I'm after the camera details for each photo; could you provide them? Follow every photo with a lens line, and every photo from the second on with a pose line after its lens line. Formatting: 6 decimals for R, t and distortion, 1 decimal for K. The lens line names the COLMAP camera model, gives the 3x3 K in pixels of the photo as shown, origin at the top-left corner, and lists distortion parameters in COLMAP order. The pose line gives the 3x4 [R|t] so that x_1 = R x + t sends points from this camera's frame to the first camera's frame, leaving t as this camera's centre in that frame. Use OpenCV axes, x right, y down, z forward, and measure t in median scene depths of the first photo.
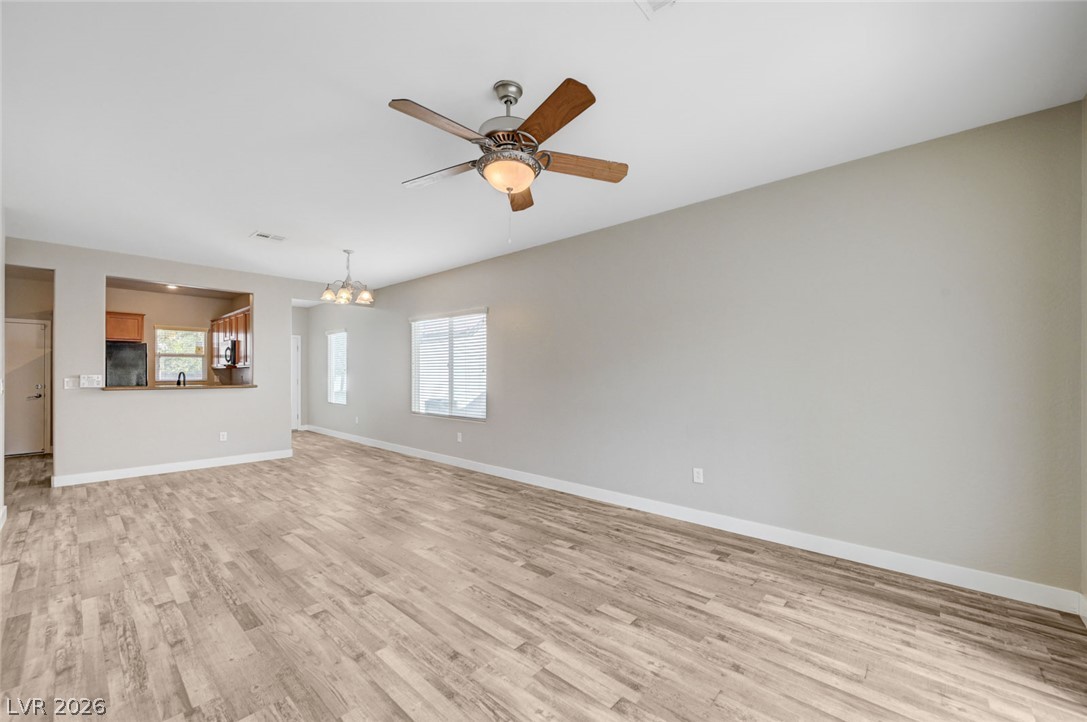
lens RADIAL K [[433.5, 0, 547.9], [0, 433.5, 369.5], [0, 0, 1]] dist [0.000518, 0.000137]
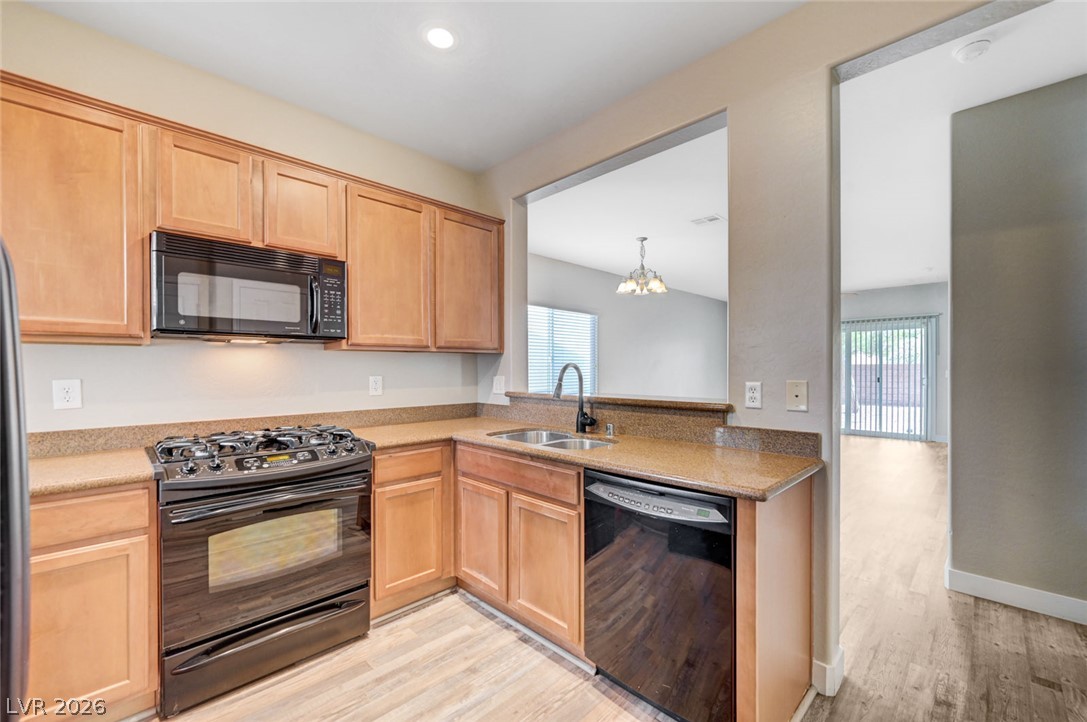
lens RADIAL K [[442.4, 0, 544.0], [0, 442.4, 368.1], [0, 0, 1]] dist [-0.000271, 0.000028]
pose [[0.056523, 0.000304, 0.998401, -2.134888], [-0.006376, 0.999980, 0.000057, 0.017520], [-0.998381, -0.006369, 0.056523, 1.718538]]
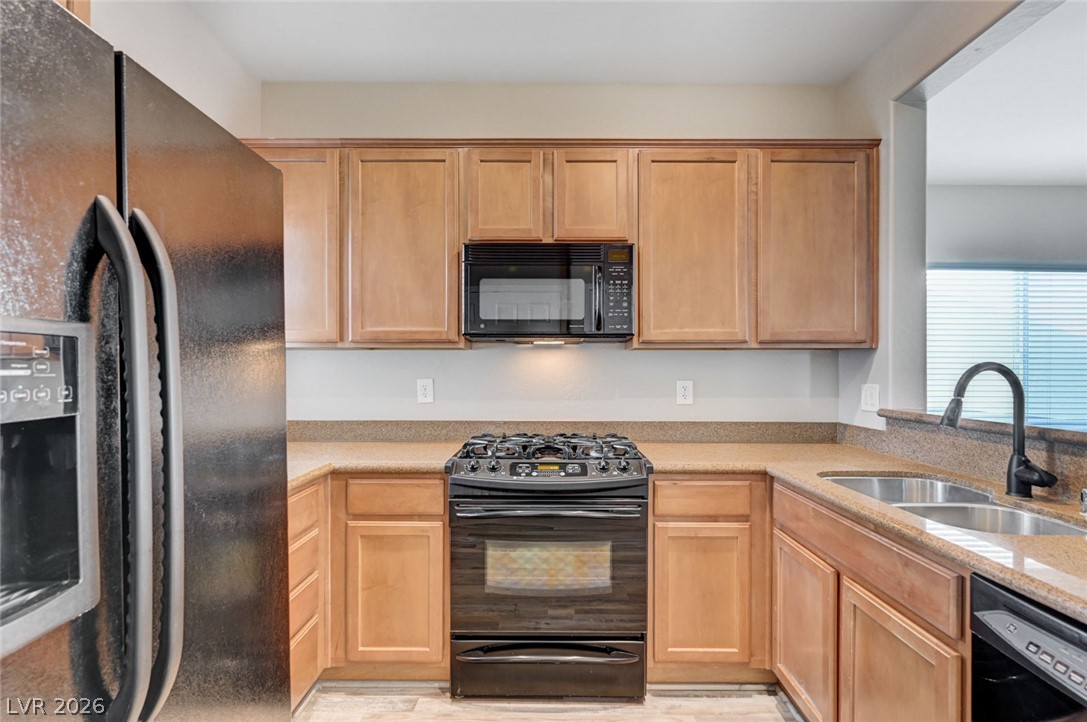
lens RADIAL K [[510.6, 0, 546.9], [0, 510.6, 370.4], [0, 0, 1]] dist [-0.001515, 0.000234]
pose [[0.742145, 0.003185, 0.670231, -2.002134], [-0.009210, 0.999943, 0.005446, 0.017089], [-0.670176, -0.010214, 0.742132, 1.647709]]
